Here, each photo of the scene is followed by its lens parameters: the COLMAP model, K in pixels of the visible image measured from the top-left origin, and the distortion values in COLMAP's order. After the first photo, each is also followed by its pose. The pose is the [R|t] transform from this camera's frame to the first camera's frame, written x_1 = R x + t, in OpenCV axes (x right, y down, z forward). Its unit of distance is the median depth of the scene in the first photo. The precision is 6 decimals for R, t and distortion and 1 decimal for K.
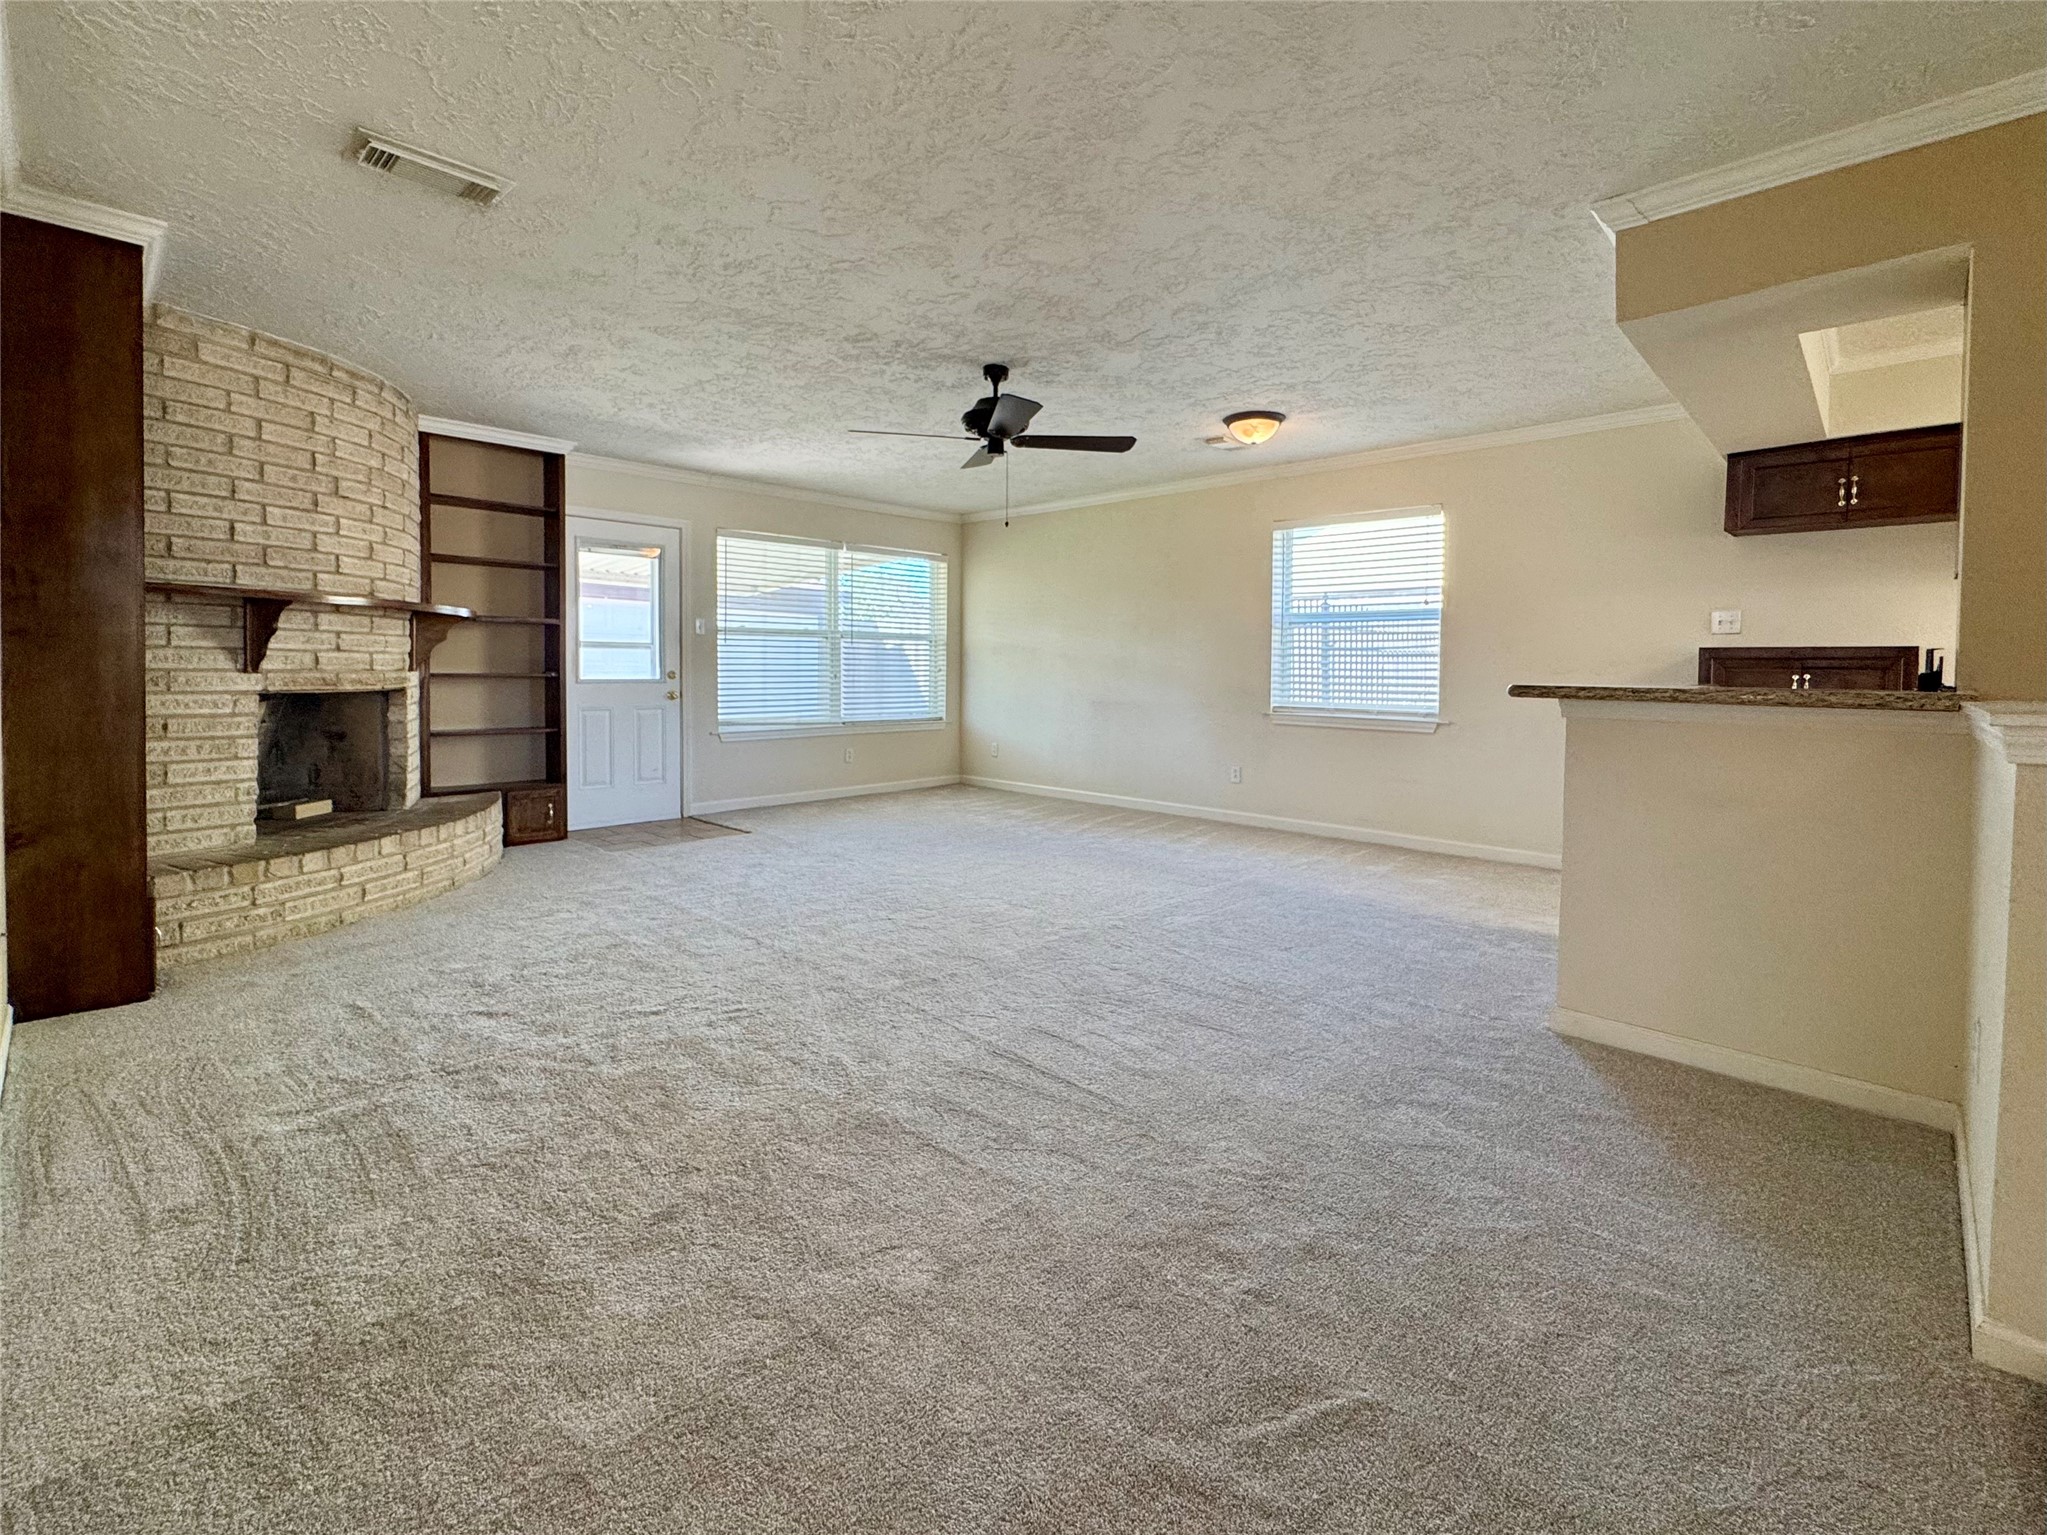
lens RADIAL K [[922.5, 0, 1033.3], [0, 922.5, 691.7], [0, 0, 1]] dist [0.000628, 0.000217]
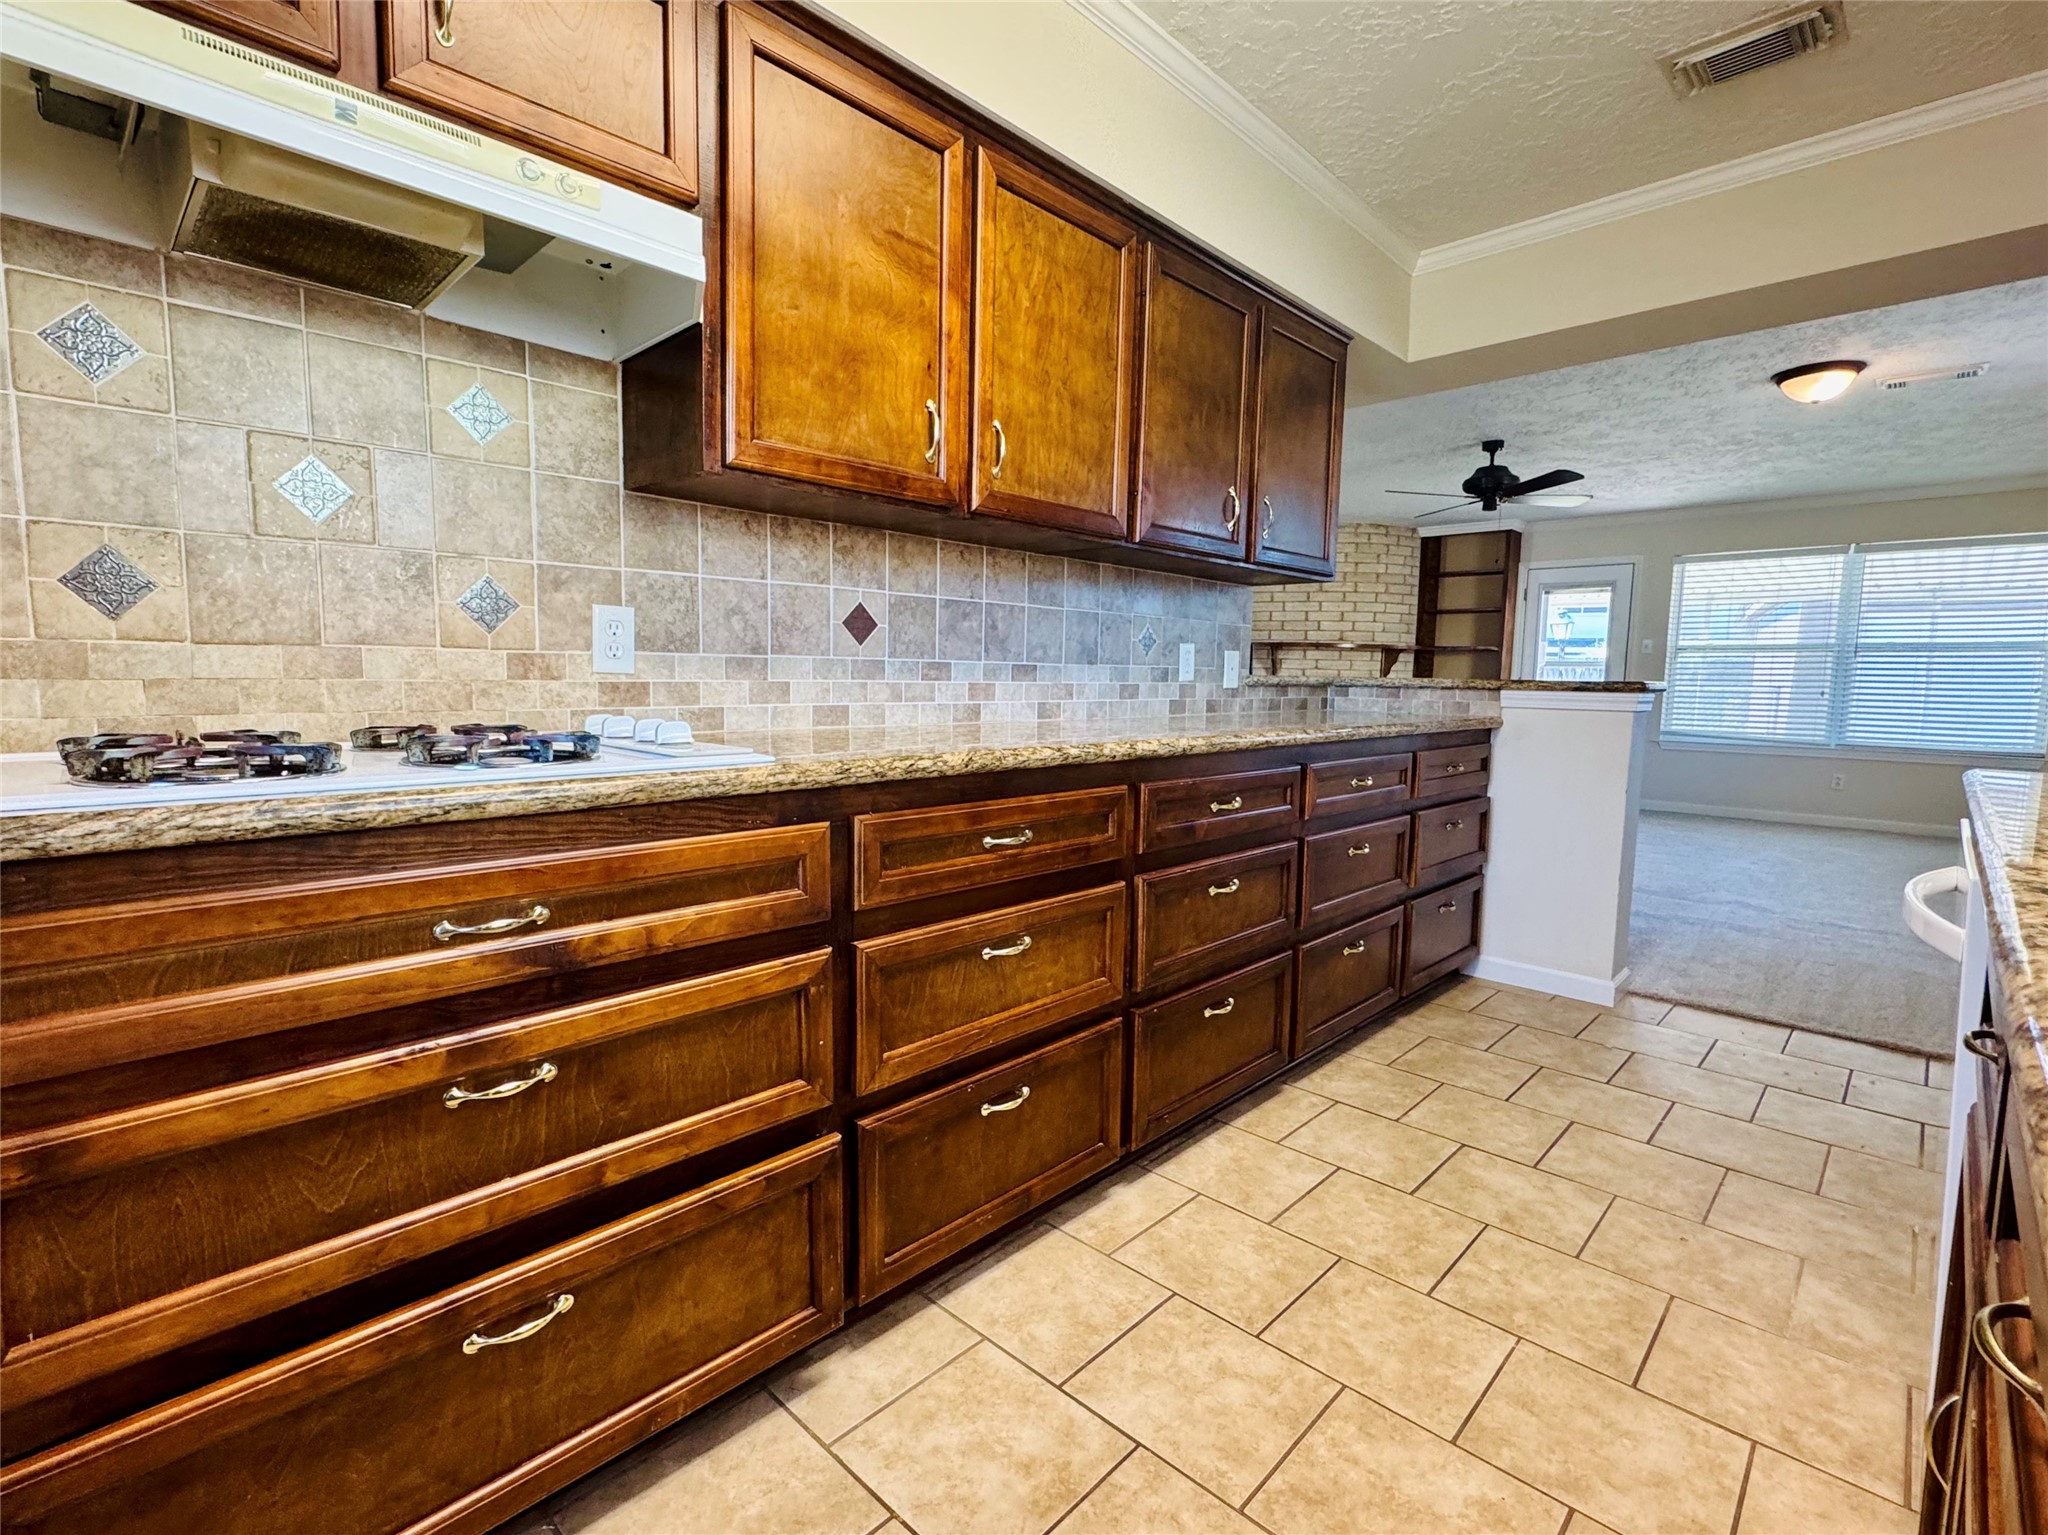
lens RADIAL K [[954.5, 0, 1024.0], [0, 954.5, 767.5], [0, 0, 1]] dist [0.001815, -0.000058]
pose [[-0.003788, 0.088156, -0.996099, 1.335133], [-0.045776, 0.995047, 0.088237, 0.015792], [0.998945, 0.045932, 0.000266, 0.363578]]
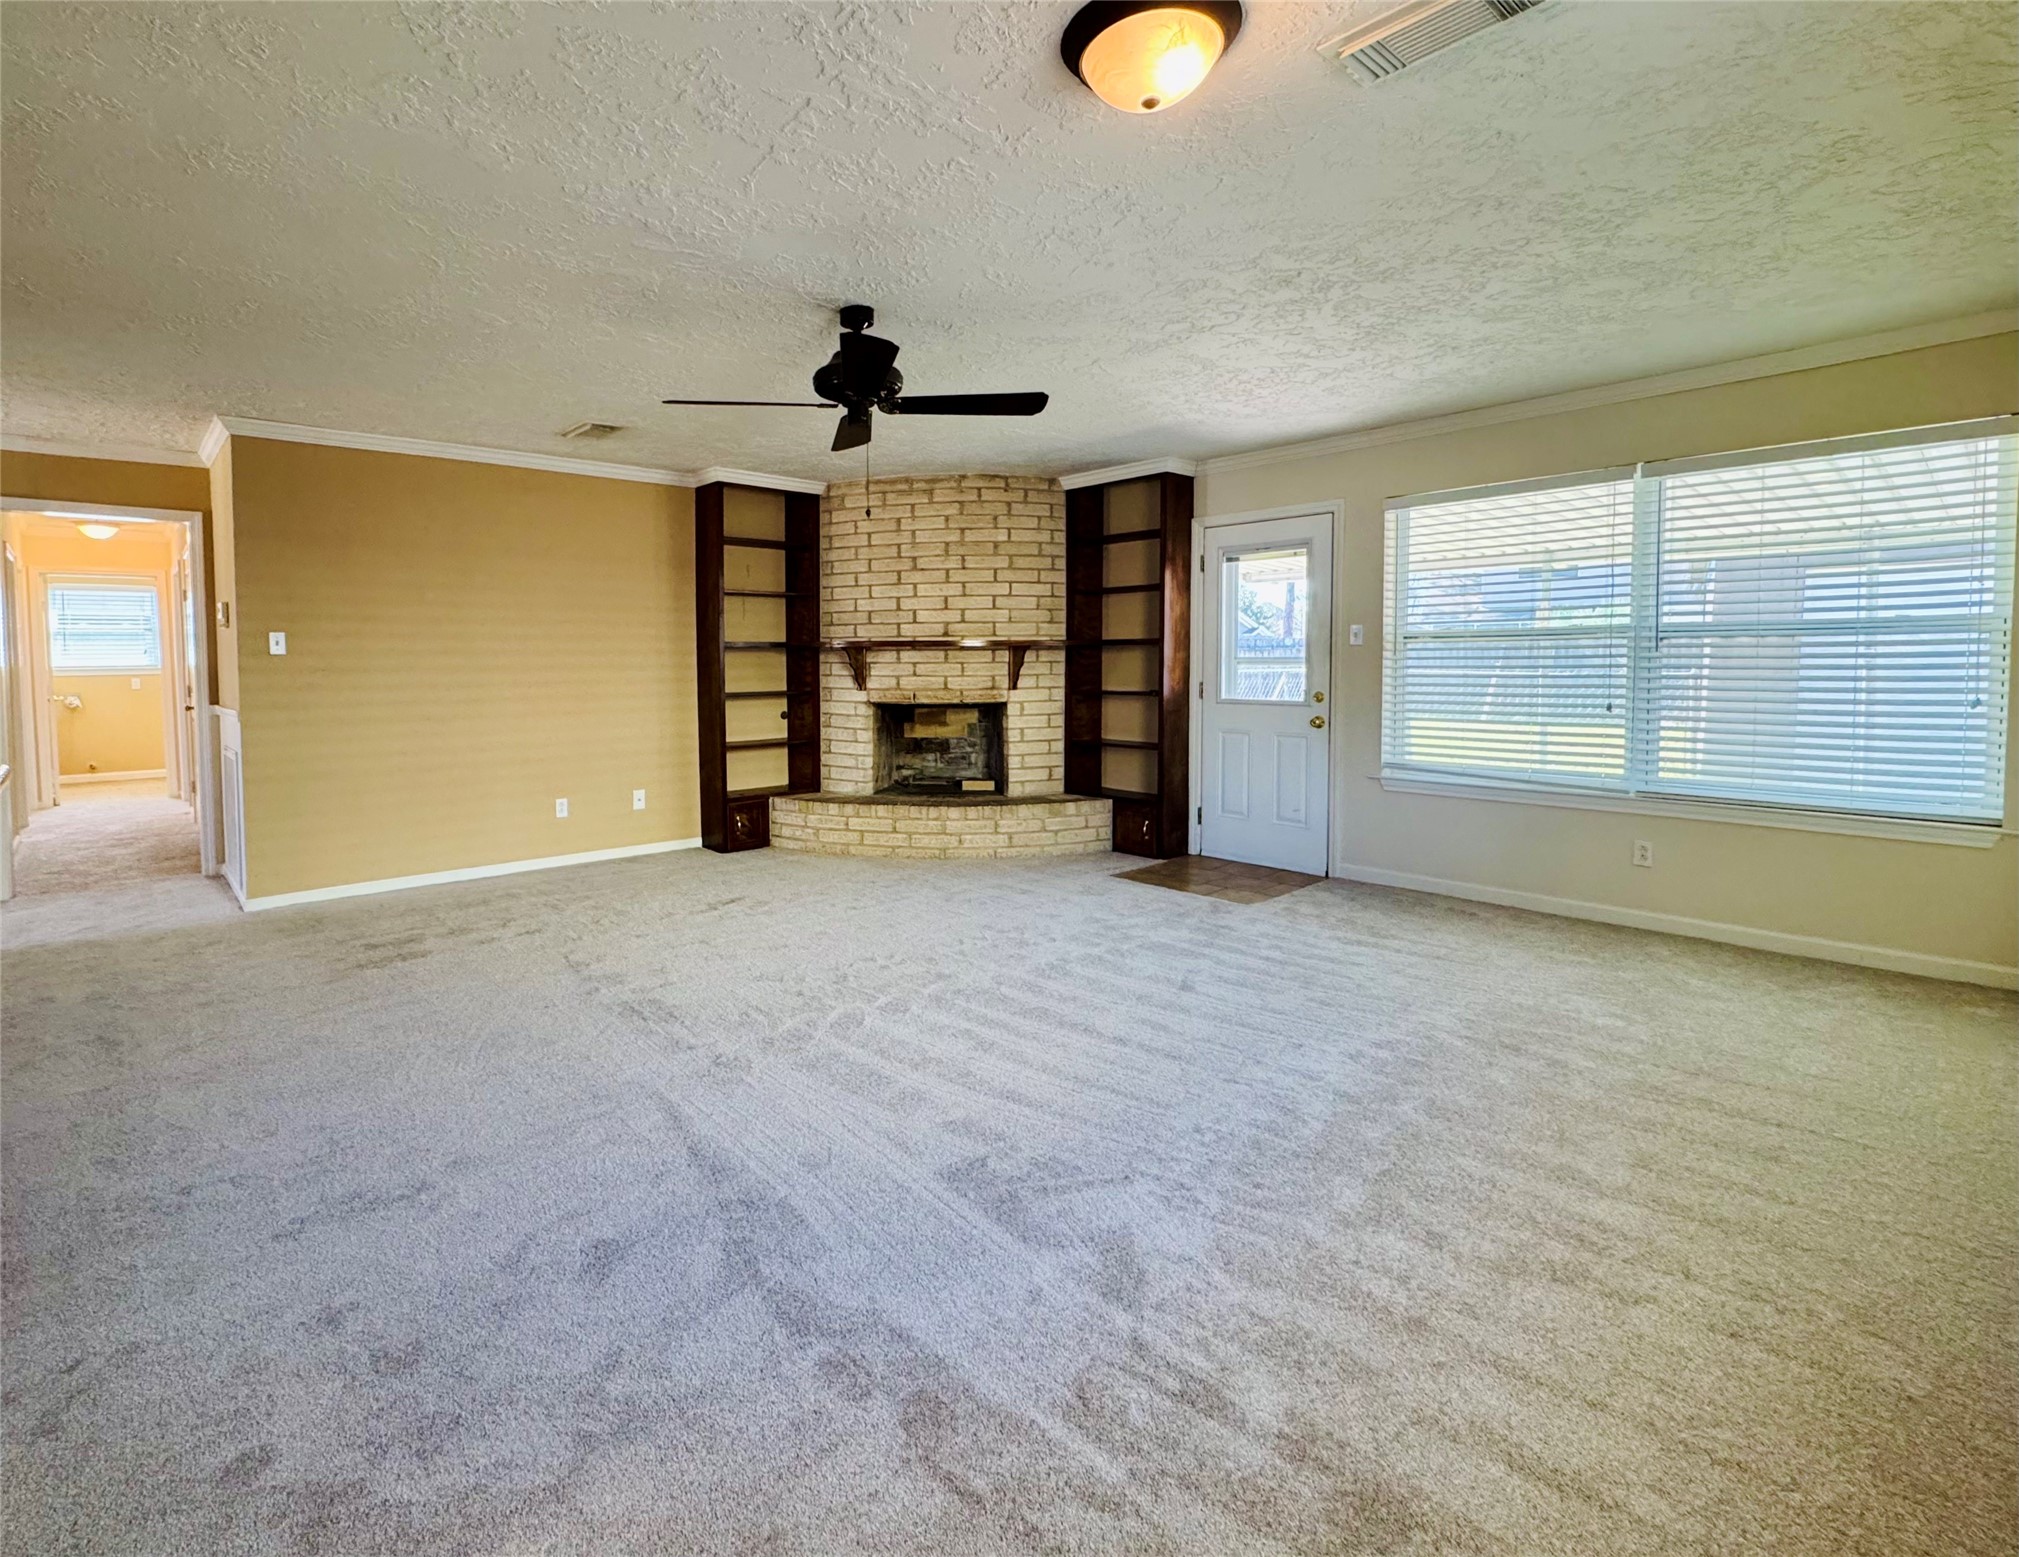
lens RADIAL K [[949.9, 0, 894.5], [0, 949.9, 699.2], [0, 0, 1]] dist [-0.000224, 0.000234]
pose [[-0.117595, 0.035442, -0.992429, 0.735926], [-0.019820, 0.999080, 0.038028, -0.062929], [0.992864, 0.024142, -0.116784, 1.129300]]
